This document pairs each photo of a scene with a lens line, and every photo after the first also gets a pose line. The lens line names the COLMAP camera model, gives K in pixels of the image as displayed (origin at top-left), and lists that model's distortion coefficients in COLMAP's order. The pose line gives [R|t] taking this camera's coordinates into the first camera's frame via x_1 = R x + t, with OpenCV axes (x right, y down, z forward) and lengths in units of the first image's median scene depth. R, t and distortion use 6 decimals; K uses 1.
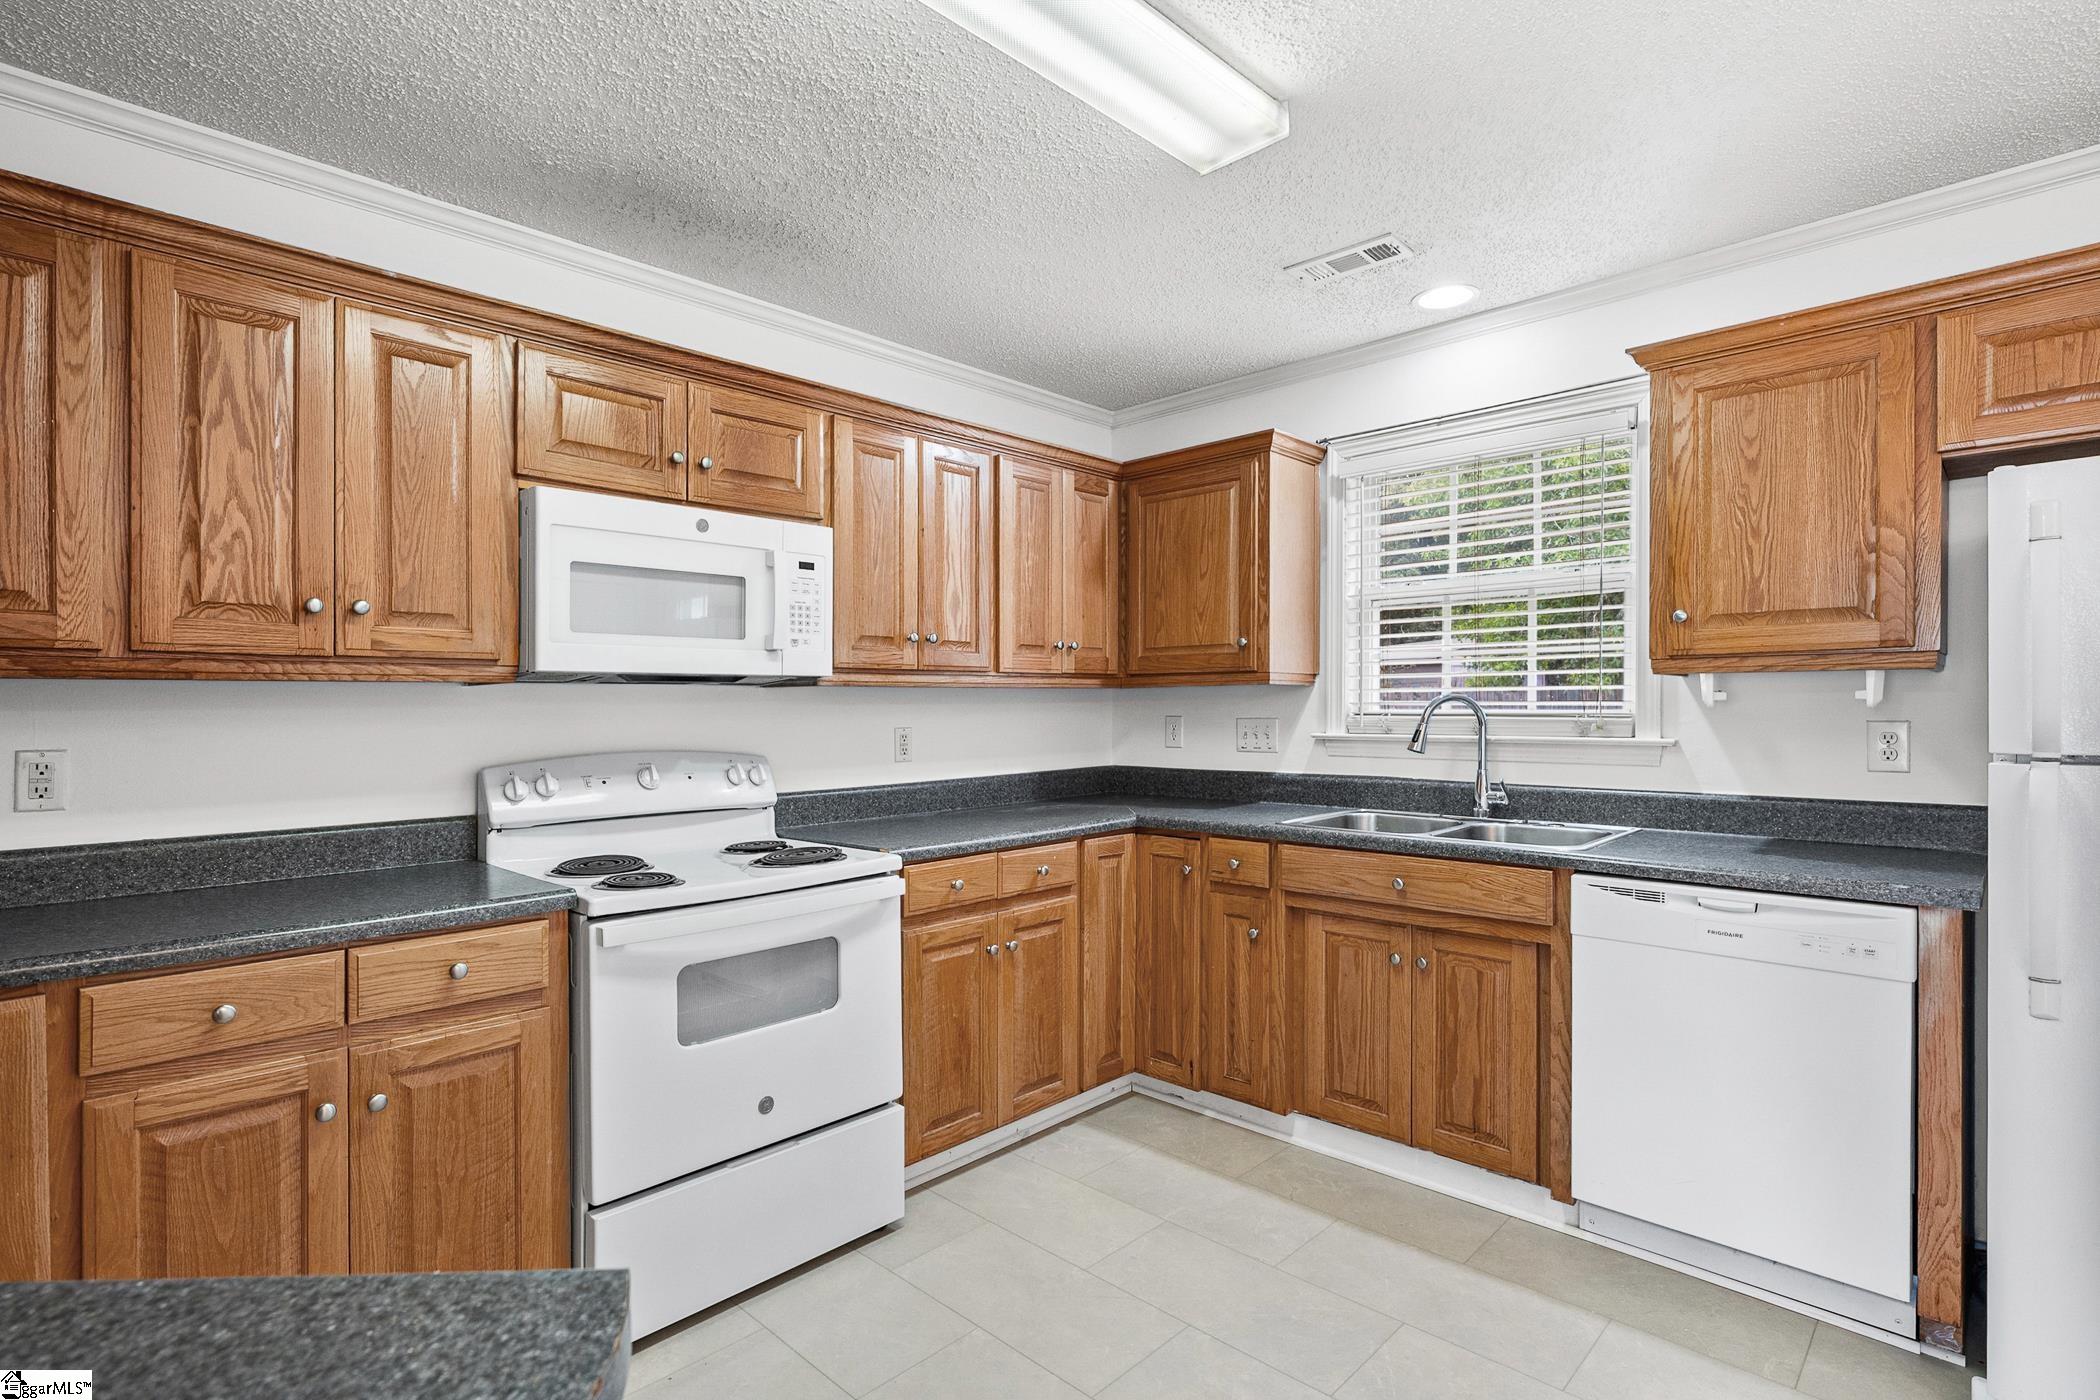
lens RADIAL K [[1011.6, 0, 1041.9], [0, 1011.6, 709.9], [0, 0, 1]] dist [-0.001143, -0.000241]
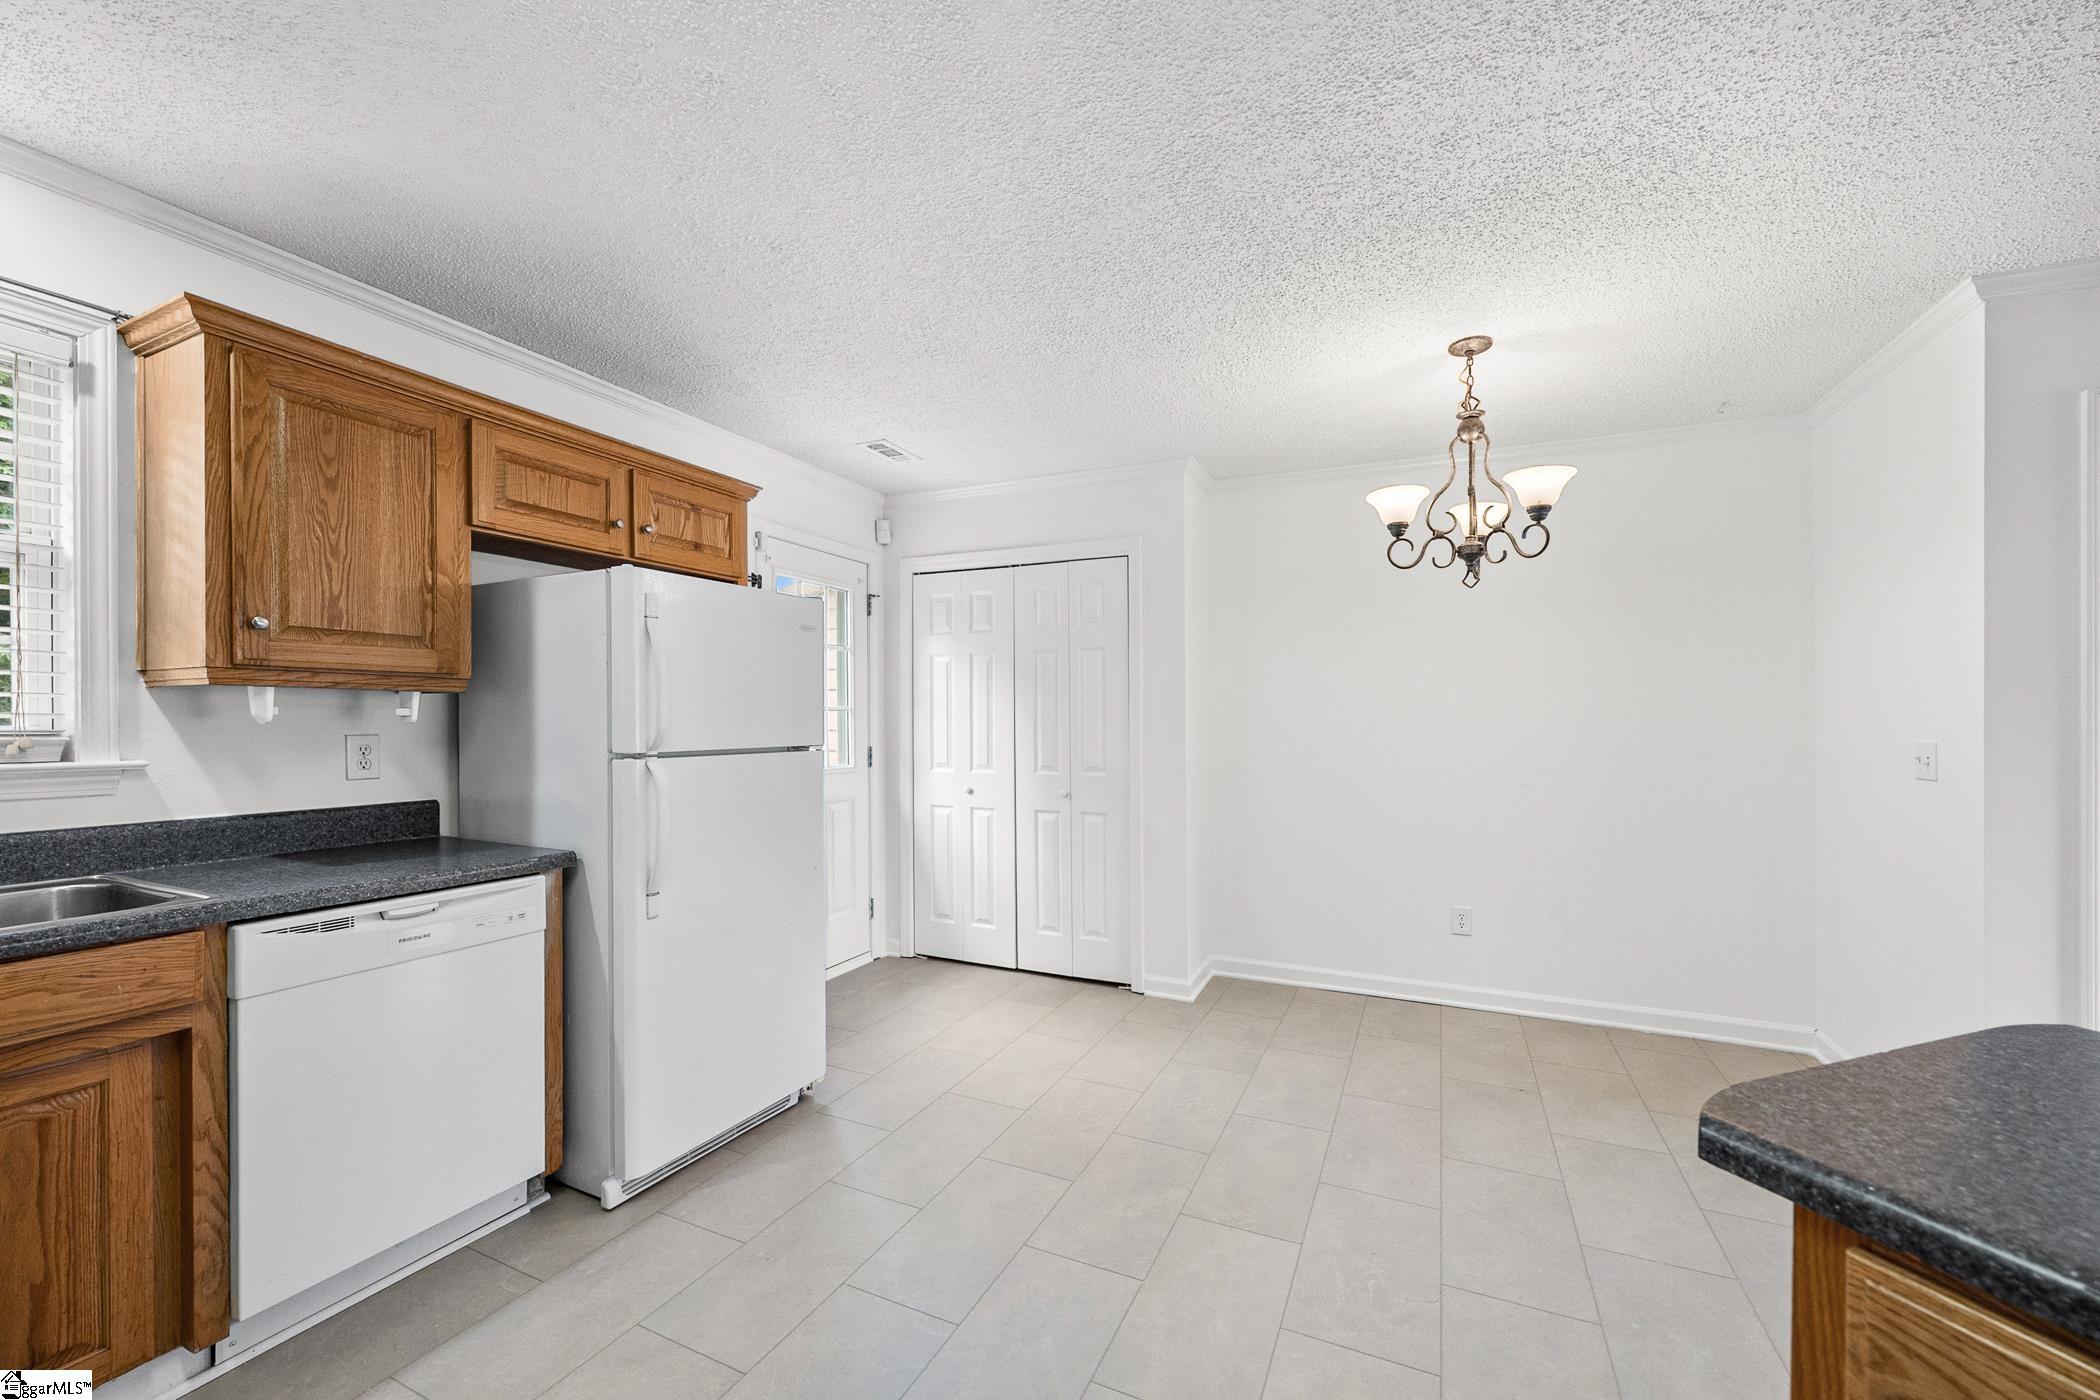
lens RADIAL K [[839.6, 0, 1041.0], [0, 839.6, 721.6], [0, 0, 1]] dist [-0.001415, -0.000194]
pose [[-0.327754, 0.002257, 0.944761, -0.317364], [0.004511, 0.999989, -0.000824, 0.000208], [-0.944752, 0.003992, -0.327760, 0.588574]]
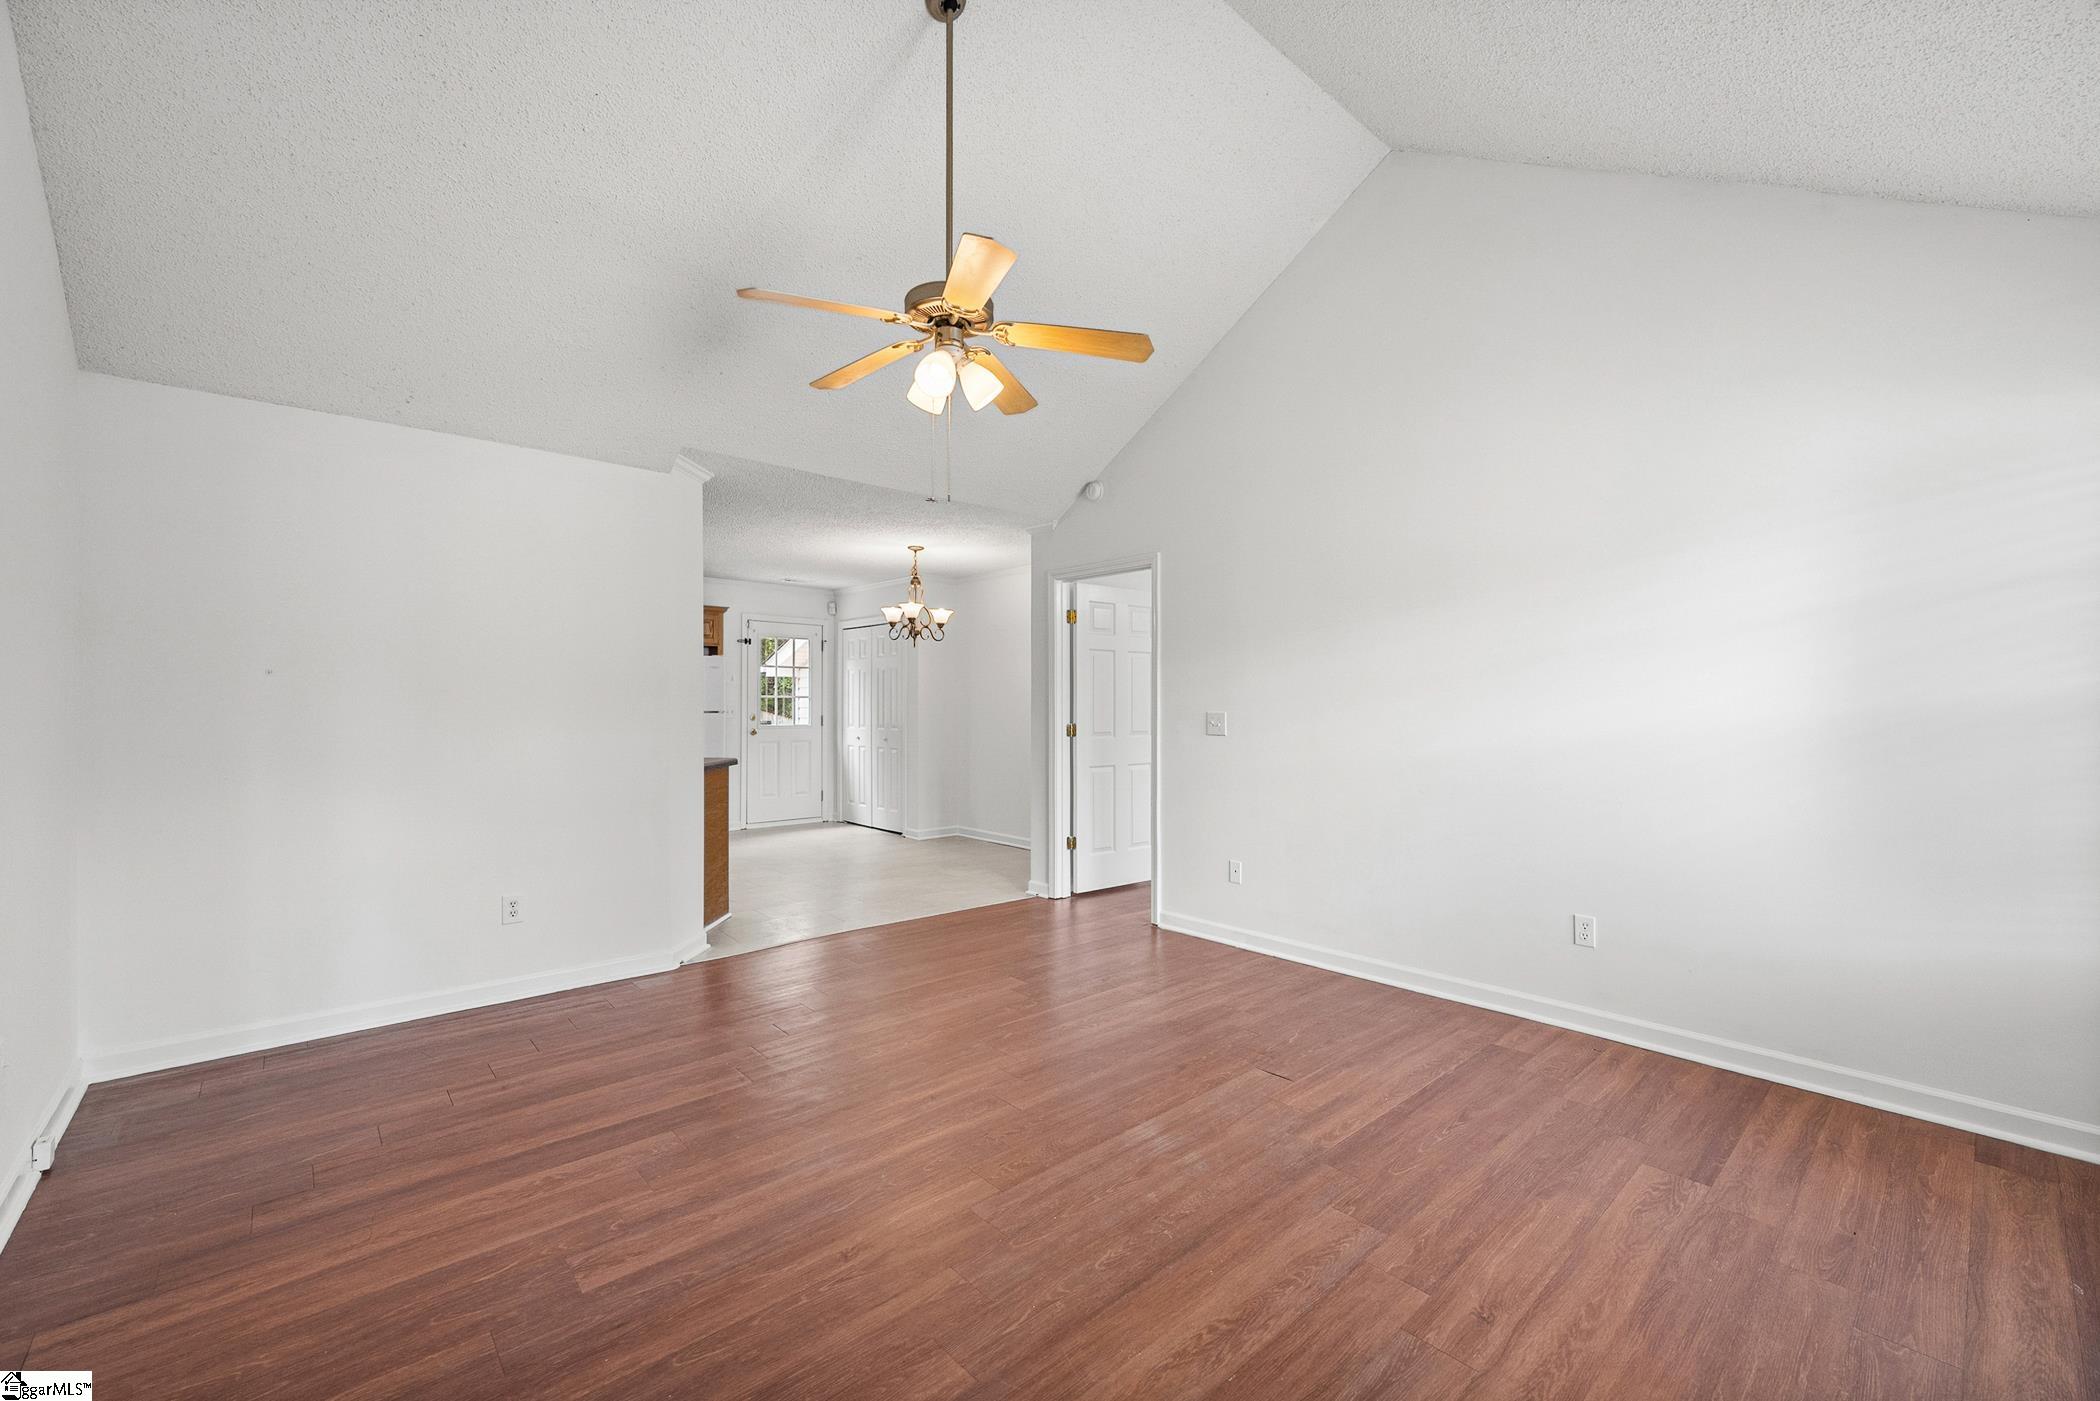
lens RADIAL K [[847.9, 0, 1049.5], [0, 847.9, 698.6], [0, 0, 1]] dist [-0.000563, -0.000044]
pose [[0.072565, 0.012392, 0.997287, -2.112974], [0.001360, 0.999921, -0.012524, 0.024465], [-0.997363, 0.002265, 0.072542, -0.915776]]
